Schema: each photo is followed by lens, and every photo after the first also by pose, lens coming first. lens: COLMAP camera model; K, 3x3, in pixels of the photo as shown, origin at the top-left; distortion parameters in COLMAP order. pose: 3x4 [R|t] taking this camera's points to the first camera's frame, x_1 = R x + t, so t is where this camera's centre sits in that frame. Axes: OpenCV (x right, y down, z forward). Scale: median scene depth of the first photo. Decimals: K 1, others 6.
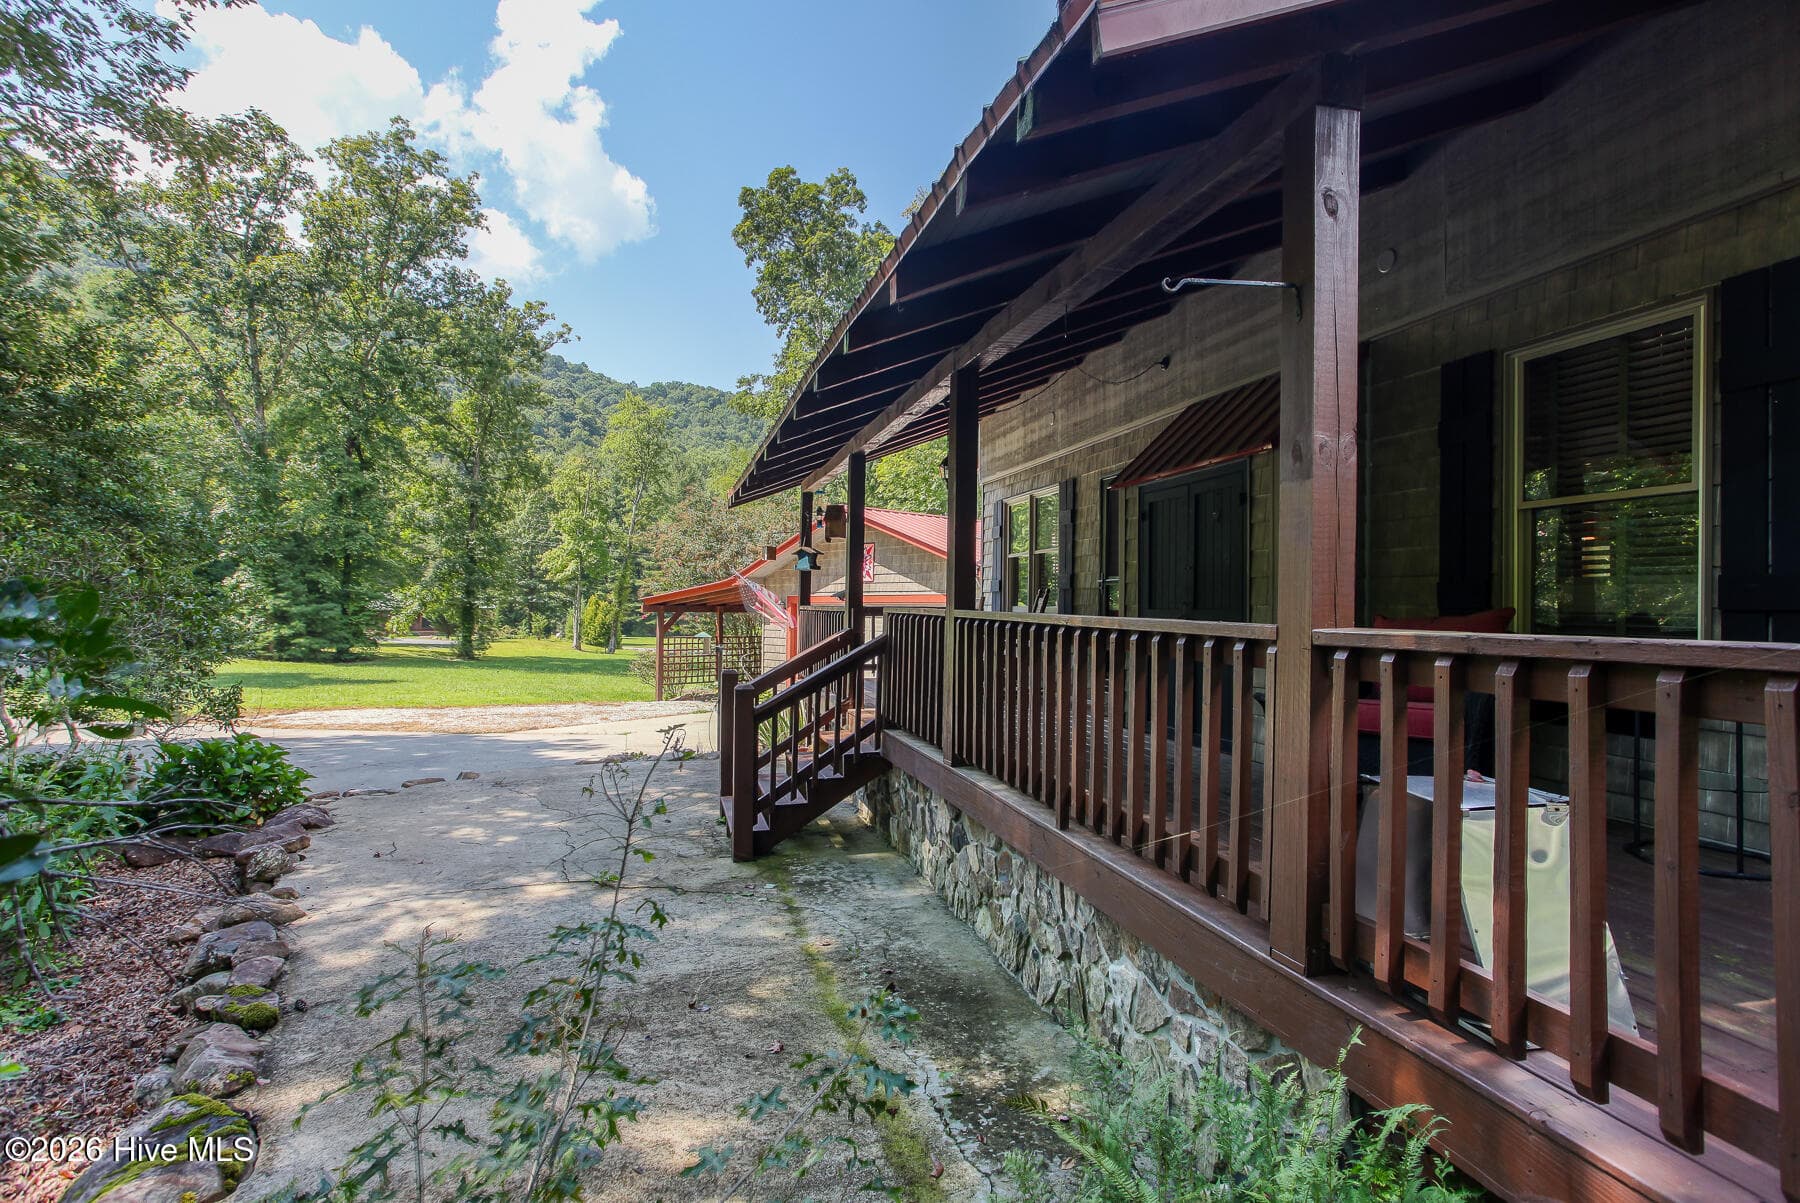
lens RADIAL K [[881.4, 0, 909.7], [0, 881.4, 611.7], [0, 0, 1]] dist [-0.063057, -0.001042]
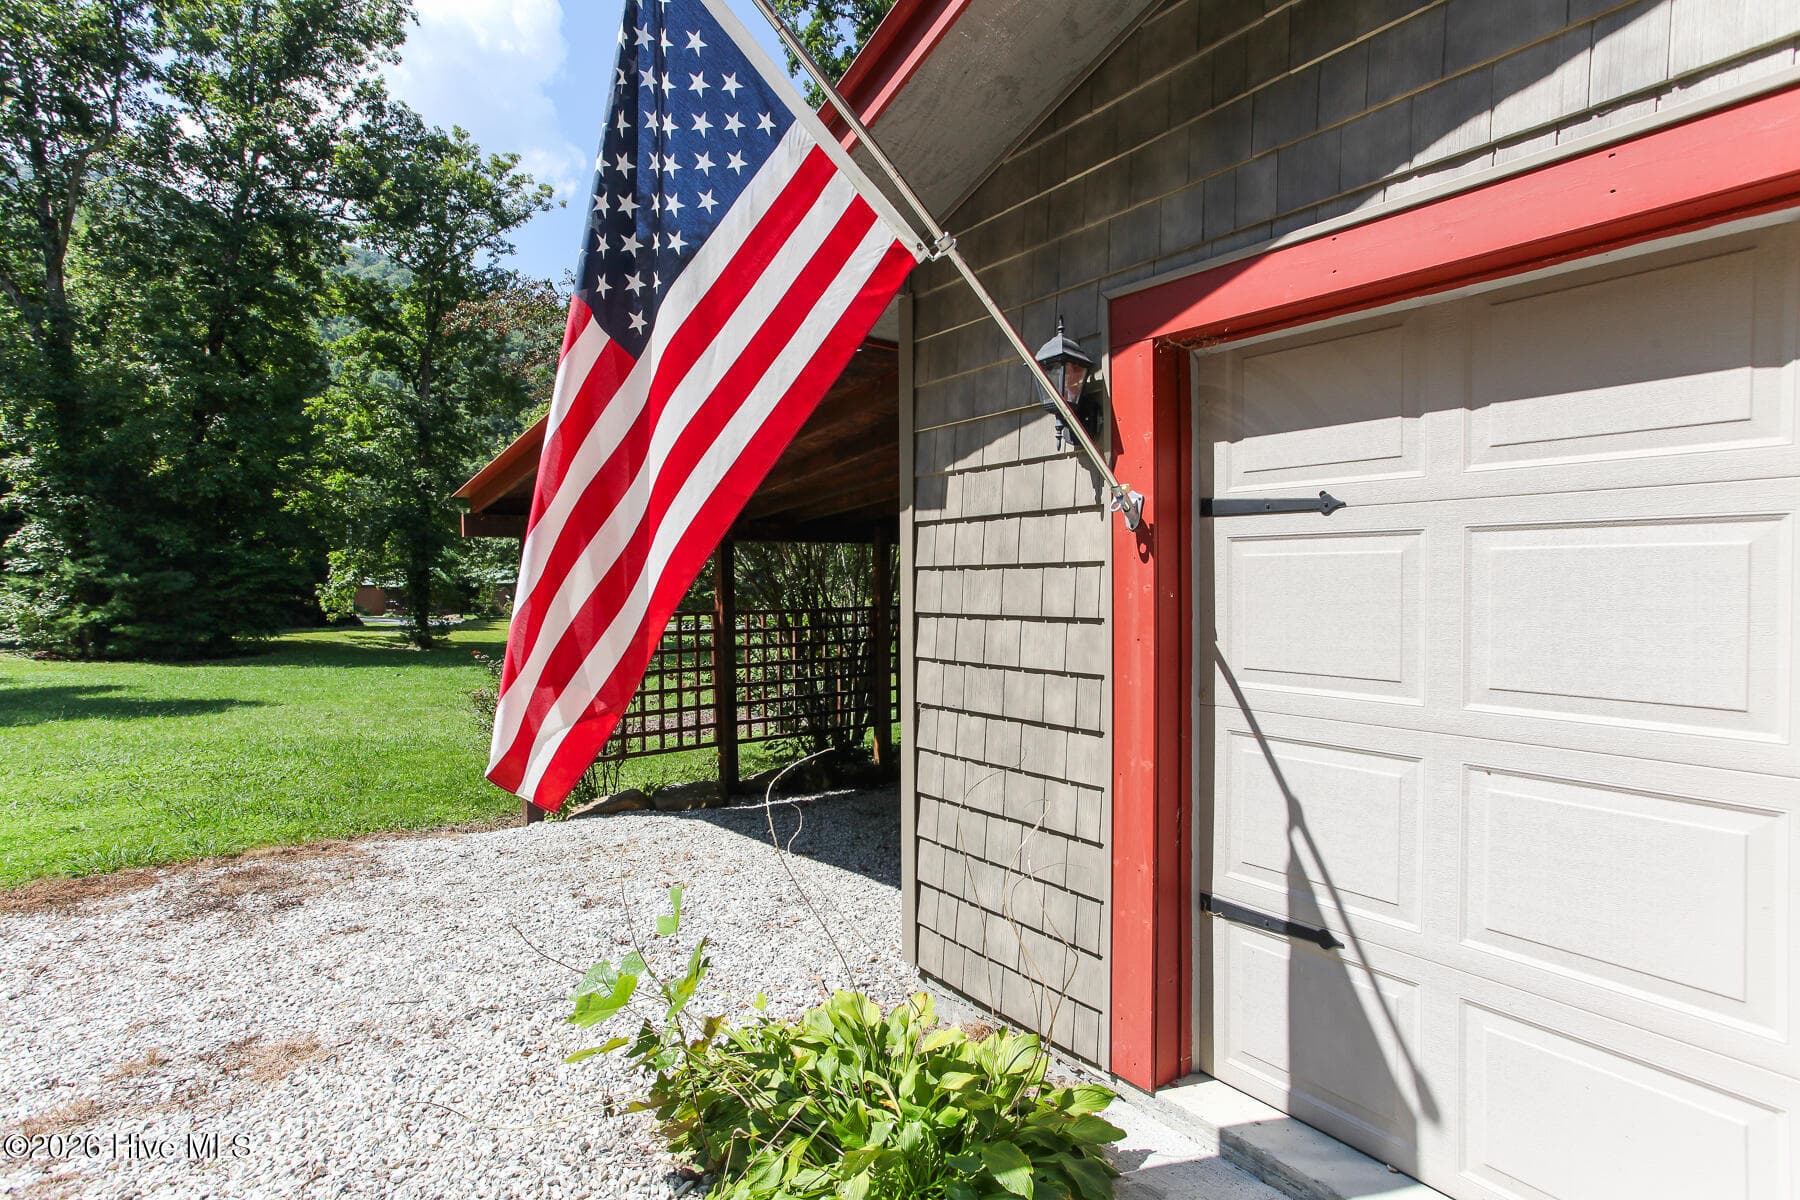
lens RADIAL K [[856.2, 0, 896.7], [0, 856.2, 608.8], [0, 0, 1]] dist [-0.052693, 0.015531]
pose [[0.997177, -0.016961, -0.073152, -0.057768], [0.019175, 0.999376, 0.029673, 0.008322], [0.072603, -0.030992, 0.996879, 0.310312]]
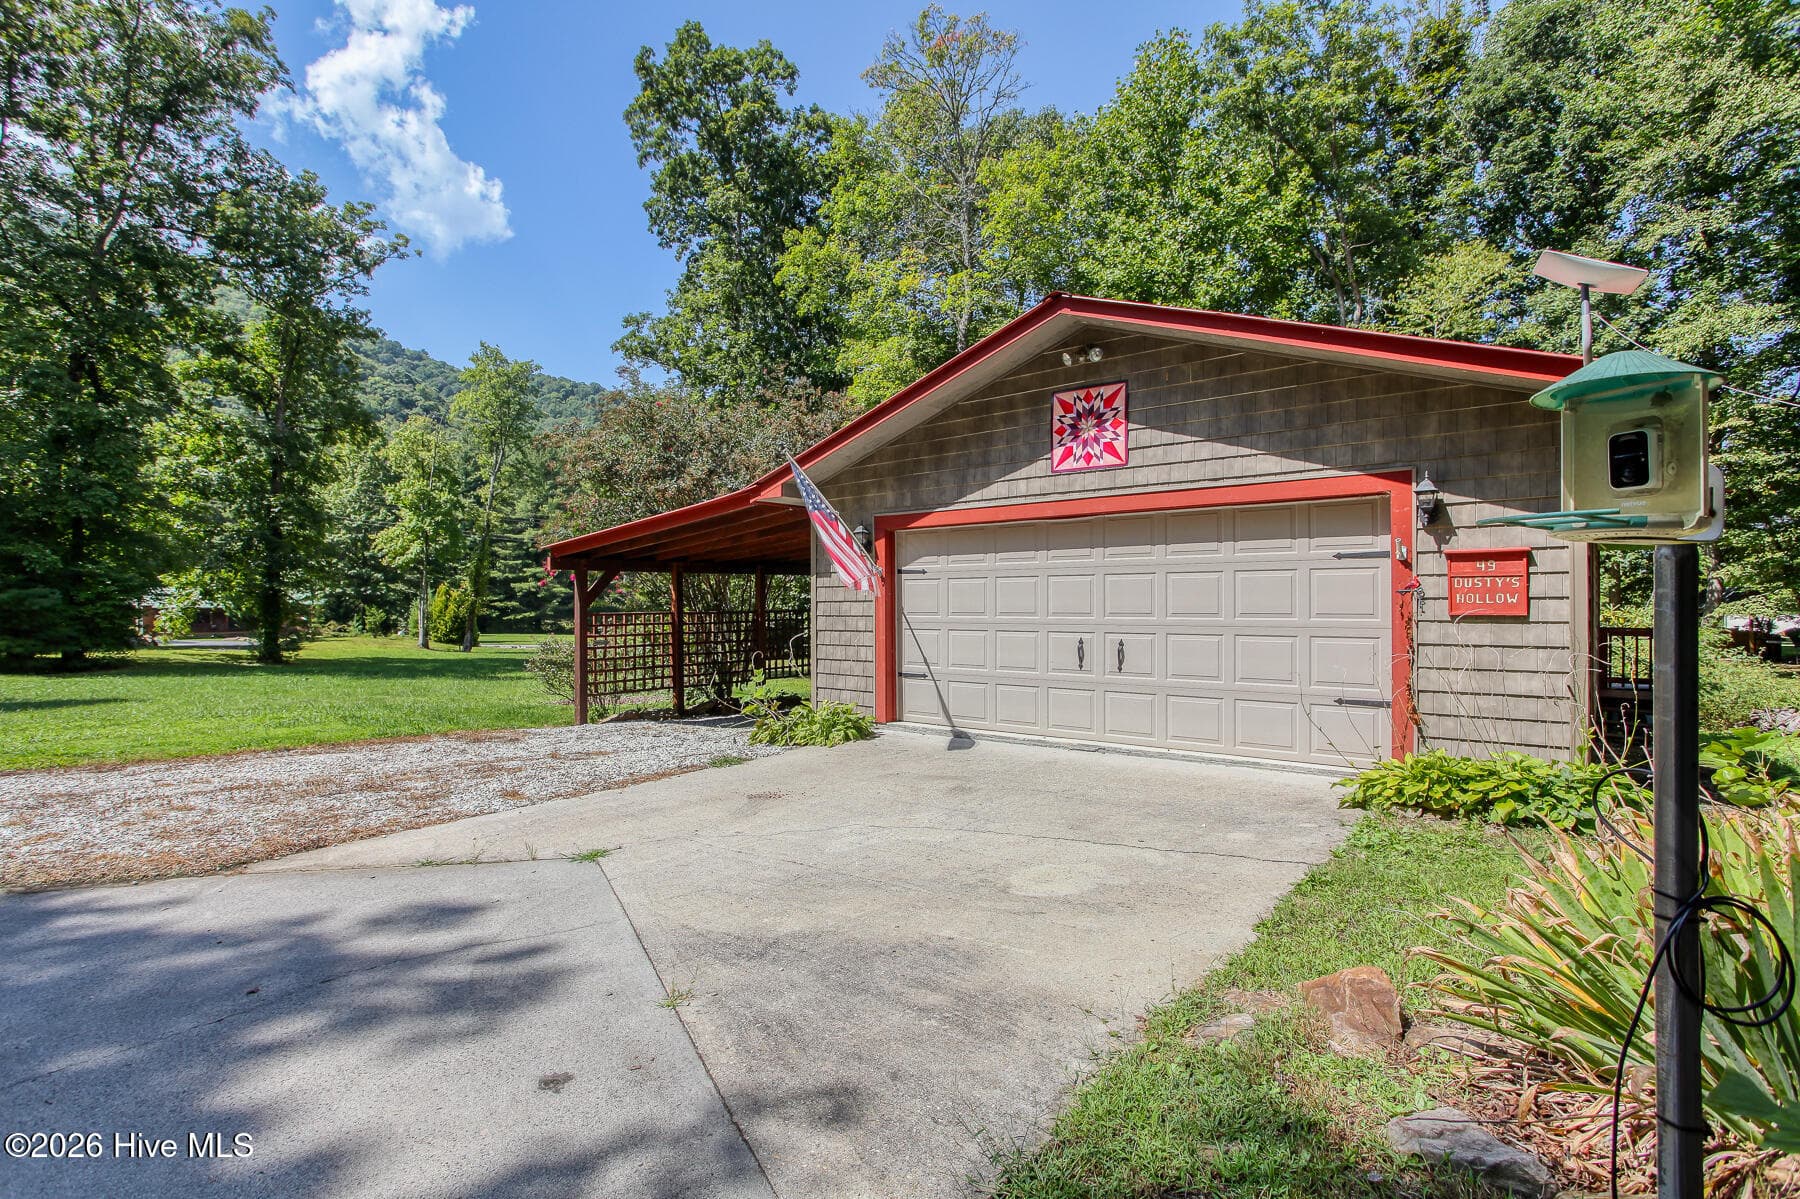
lens RADIAL K [[856.2, 0, 893.4], [0, 856.2, 610.9], [0, 0, 1]] dist [-0.052693, 0.015531]
pose [[0.989192, -0.018294, 0.145479, -0.071326], [0.017237, 0.999815, 0.008526, 0.011213], [-0.145608, -0.005926, 0.989325, 0.182777]]
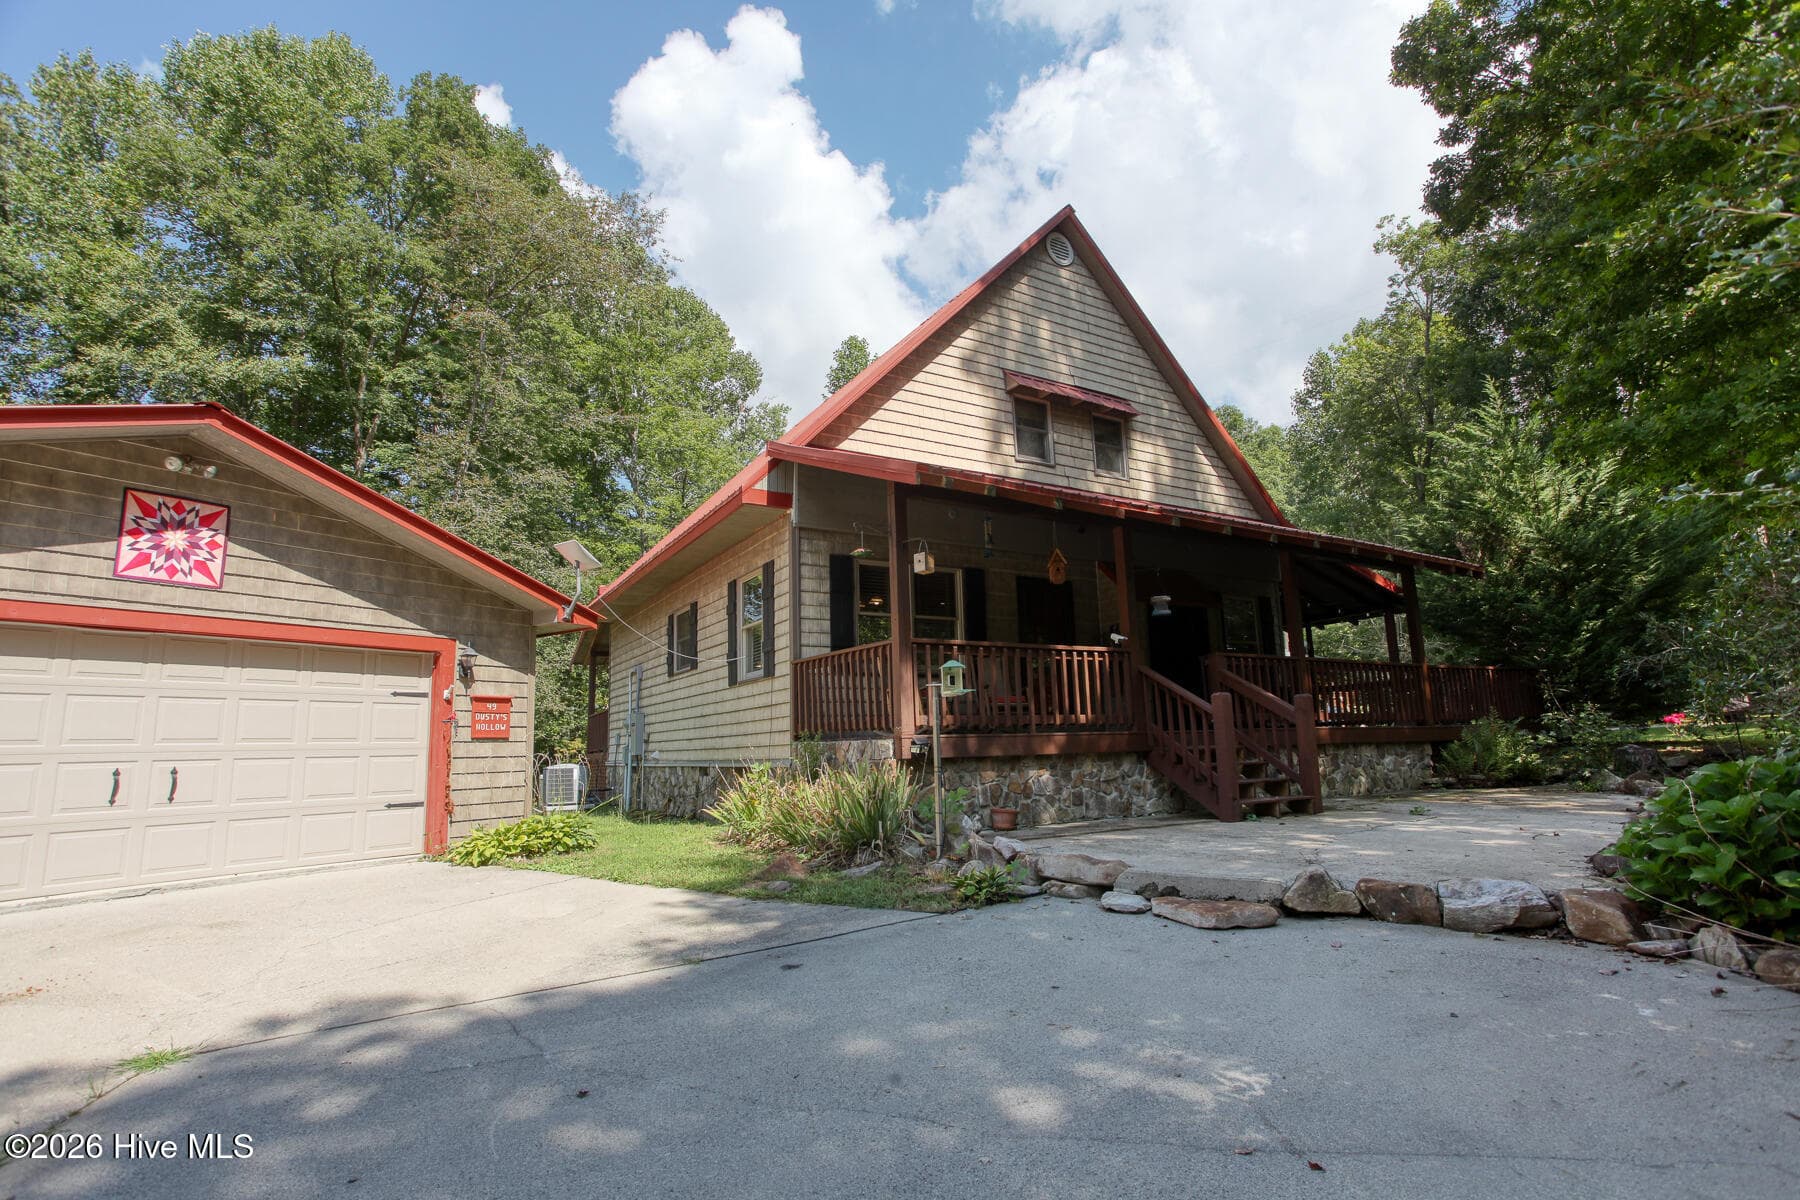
lens RADIAL K [[856.2, 0, 898.5], [0, 856.2, 610.6], [0, 0, 1]] dist [-0.052693, 0.015531]
pose [[-0.269900, 0.143011, 0.952209, -0.171960], [0.029474, 0.989673, -0.140283, 0.015119], [-0.962437, -0.009797, -0.271328, 0.245392]]
